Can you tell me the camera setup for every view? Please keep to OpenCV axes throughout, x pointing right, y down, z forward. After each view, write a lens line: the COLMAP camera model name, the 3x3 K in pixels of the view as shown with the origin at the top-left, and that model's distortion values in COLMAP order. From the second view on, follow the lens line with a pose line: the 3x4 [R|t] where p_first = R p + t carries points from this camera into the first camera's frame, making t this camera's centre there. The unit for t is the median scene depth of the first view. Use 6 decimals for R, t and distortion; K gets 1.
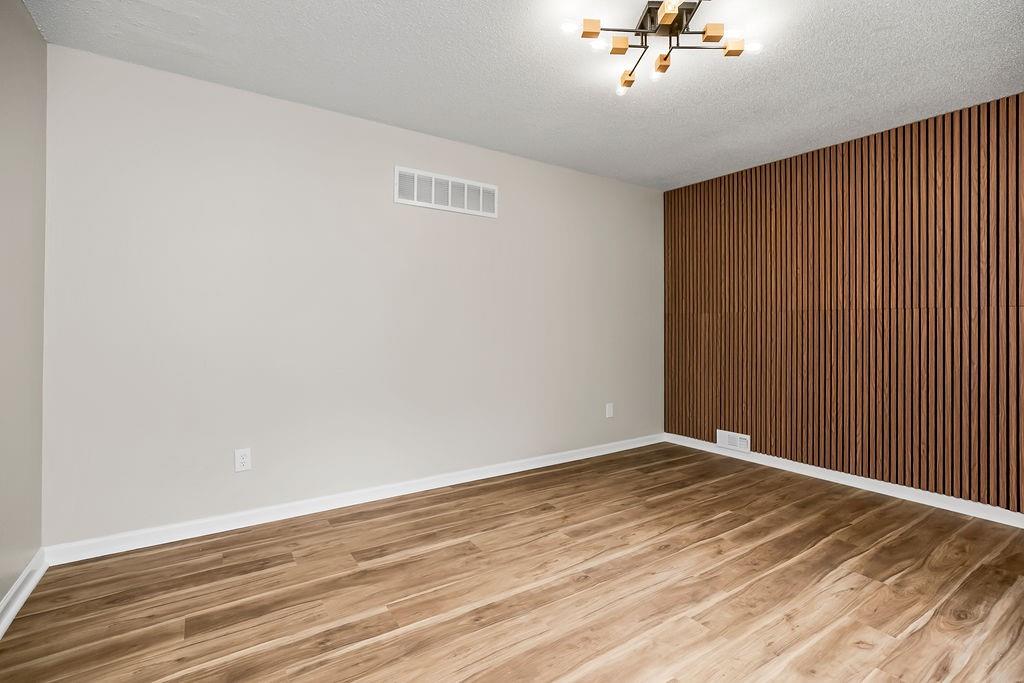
lens RADIAL K [[483.5, 0, 526.5], [0, 483.5, 340.4], [0, 0, 1]] dist [0.001567, 0.001141]
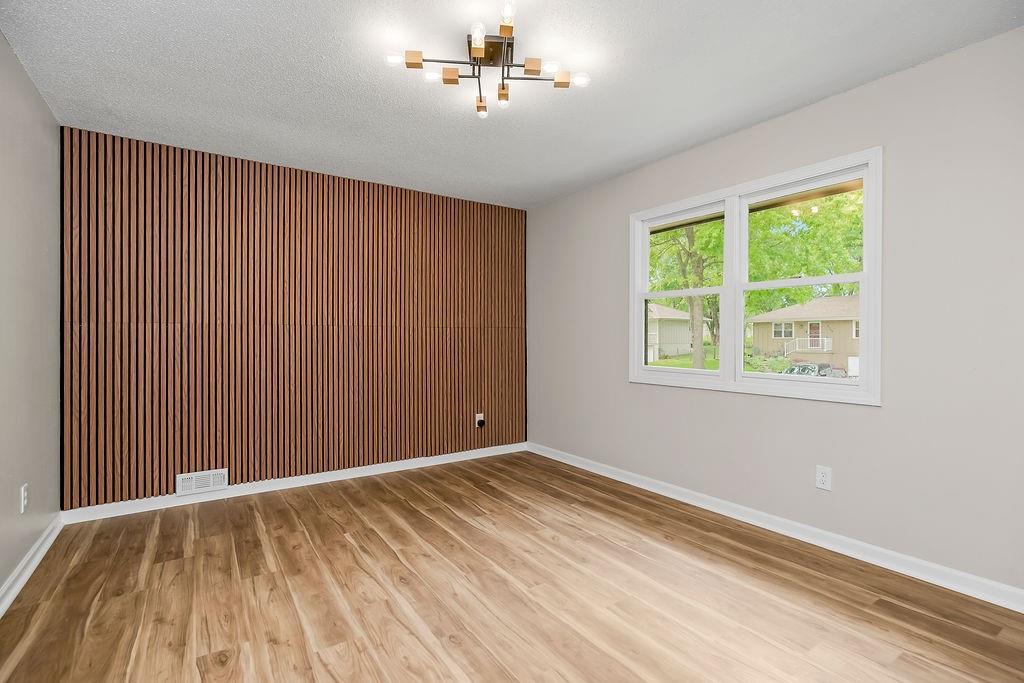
lens RADIAL K [[483.5, 0, 526.5], [0, 483.5, 340.4], [0, 0, 1]] dist [0.001567, 0.001141]
pose [[0.000186, -0.004943, 0.999988, -0.538963], [0.028821, 0.999572, 0.004935, -0.024161], [-0.999585, 0.028820, 0.000328, 0.634914]]
